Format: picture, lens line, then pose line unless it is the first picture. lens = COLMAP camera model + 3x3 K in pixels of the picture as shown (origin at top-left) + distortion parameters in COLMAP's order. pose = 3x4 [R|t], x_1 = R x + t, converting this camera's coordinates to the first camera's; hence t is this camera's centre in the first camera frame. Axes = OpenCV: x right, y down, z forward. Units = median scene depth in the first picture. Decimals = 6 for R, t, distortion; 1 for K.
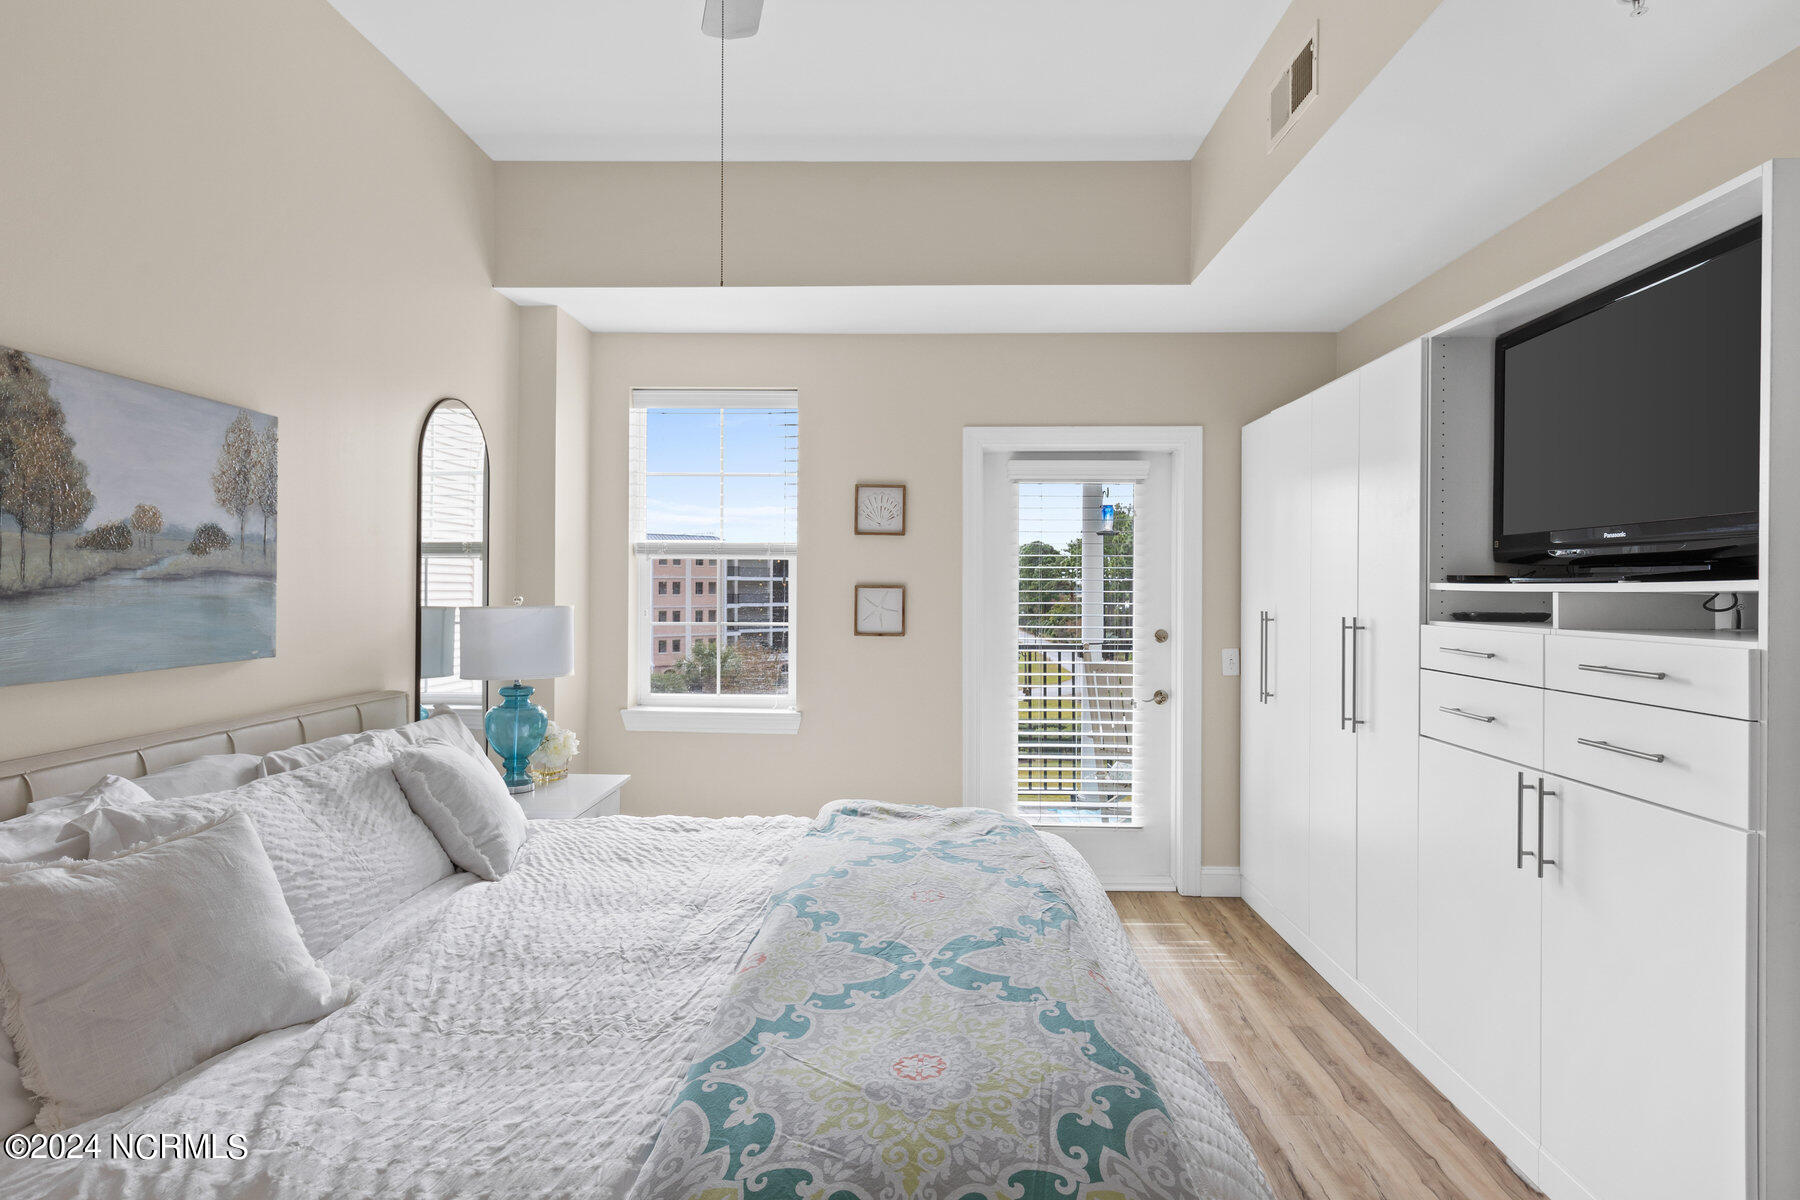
lens RADIAL K [[970.7, 0, 899.1], [0, 970.7, 587.4], [0, 0, 1]] dist [-0.000958, 0.001195]
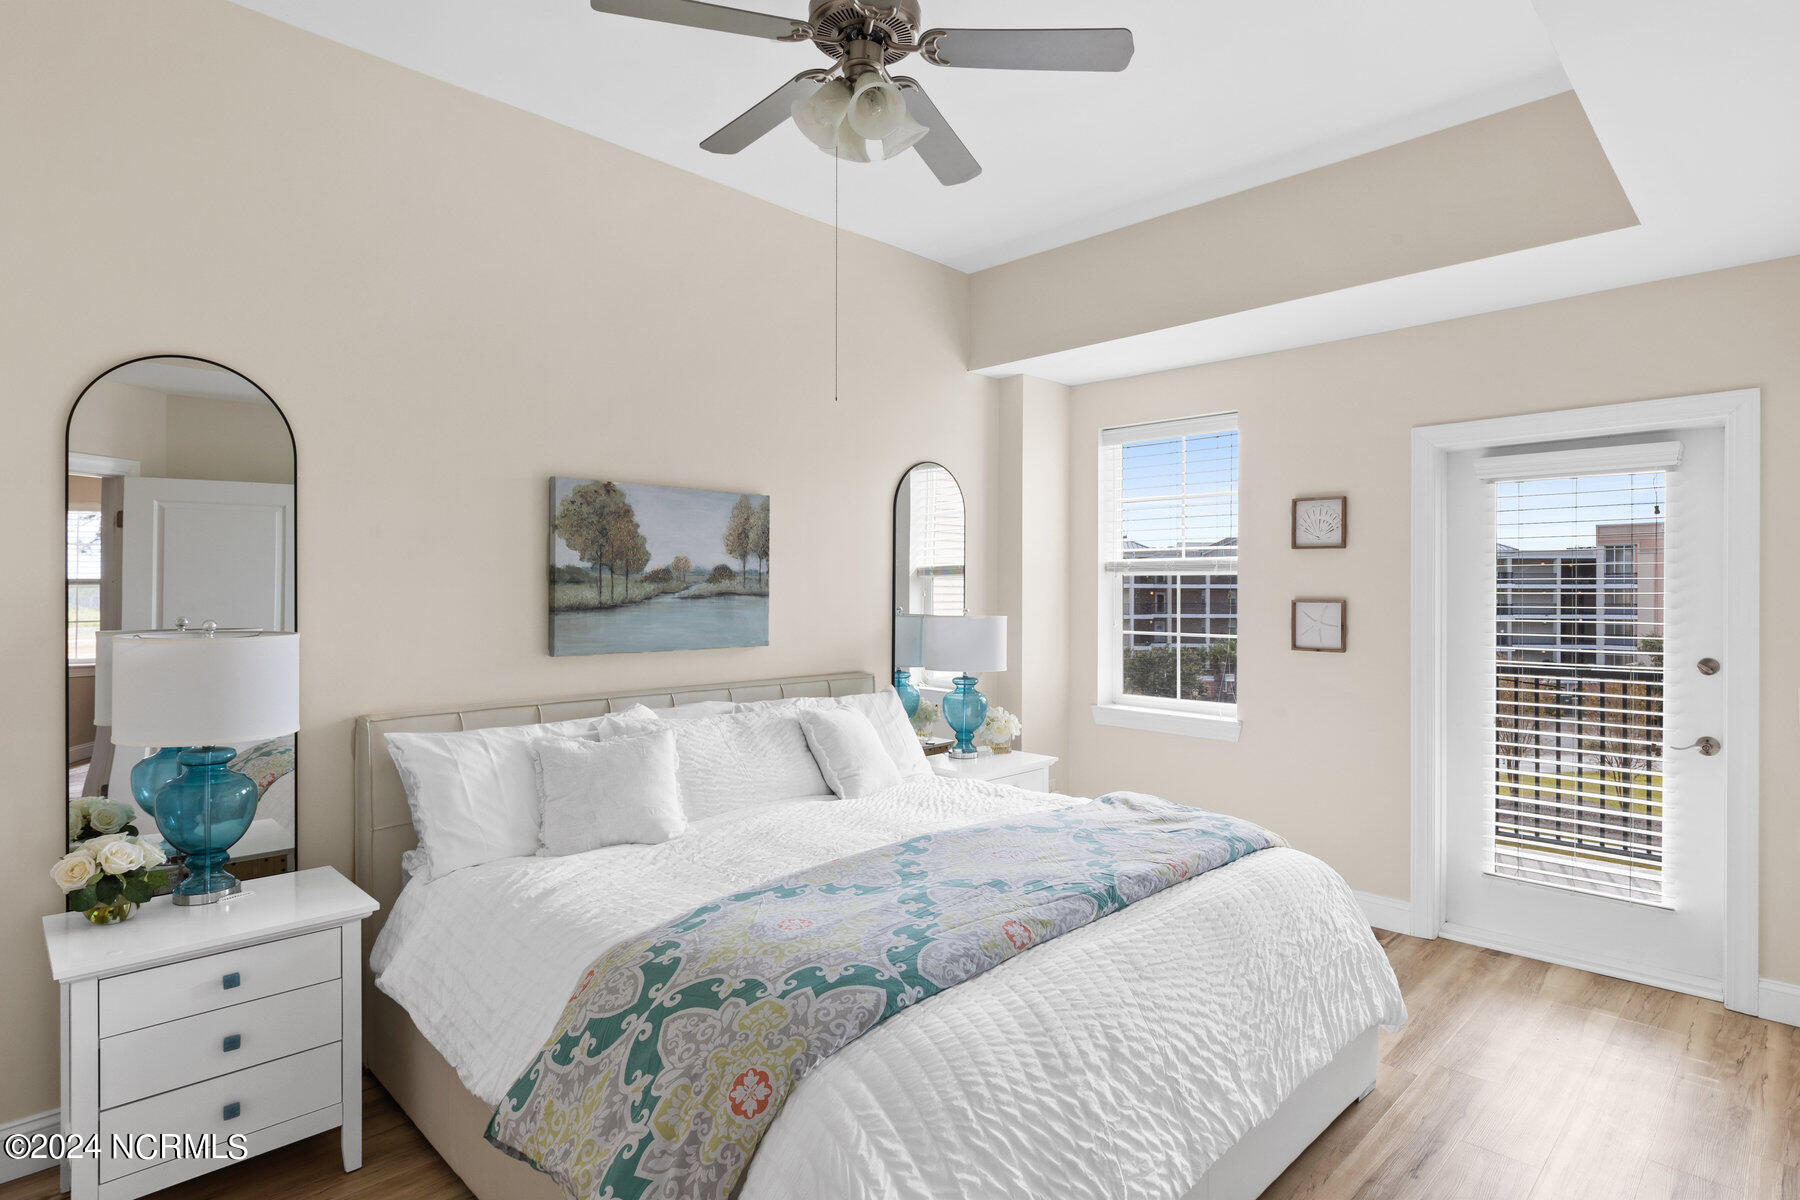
lens RADIAL K [[953.5, 0, 895.6], [0, 953.5, 600.1], [0, 0, 1]] dist [-0.003133, -0.000611]
pose [[0.715883, 0.003168, -0.698213, 0.646120], [-0.000211, 0.999991, 0.004321, -0.011227], [0.698220, -0.002946, 0.715877, 0.023564]]
